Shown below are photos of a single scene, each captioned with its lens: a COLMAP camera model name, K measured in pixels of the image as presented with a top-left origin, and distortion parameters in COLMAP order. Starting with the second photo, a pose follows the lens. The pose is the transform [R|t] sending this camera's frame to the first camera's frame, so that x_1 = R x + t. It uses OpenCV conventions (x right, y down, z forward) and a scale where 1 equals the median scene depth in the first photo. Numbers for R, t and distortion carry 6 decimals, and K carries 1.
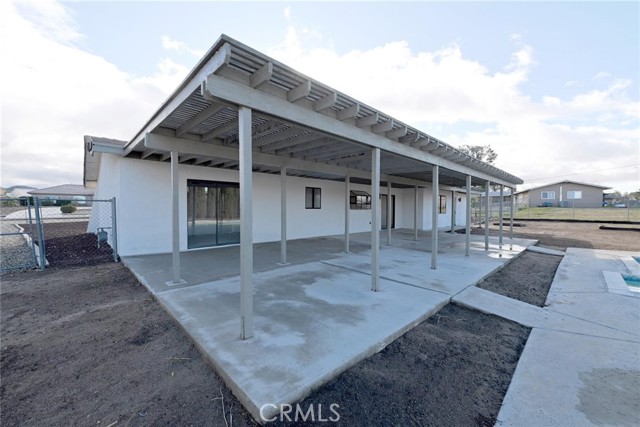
lens RADIAL K [[254.2, 0, 320.3], [0, 254.2, 209.4], [0, 0, 1]] dist [-0.009616, -0.001100]
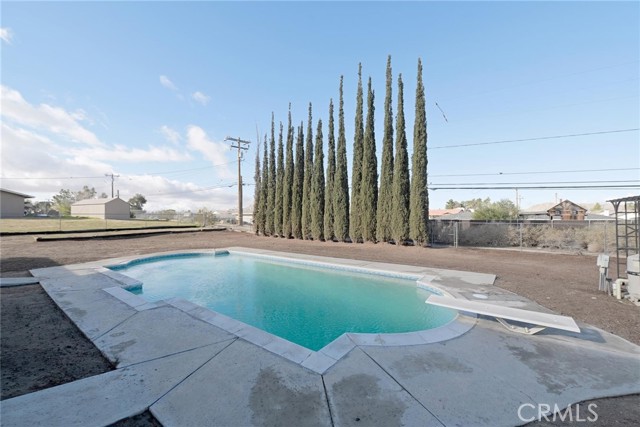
lens RADIAL K [[254.2, 0, 322.3], [0, 254.2, 213.8], [0, 0, 1]] dist [-0.009616, -0.001100]
pose [[-0.178449, 0.010810, 0.983890, 0.018922], [0.004856, 0.999937, -0.010106, -0.009099], [-0.983937, 0.002975, -0.178490, 0.137070]]
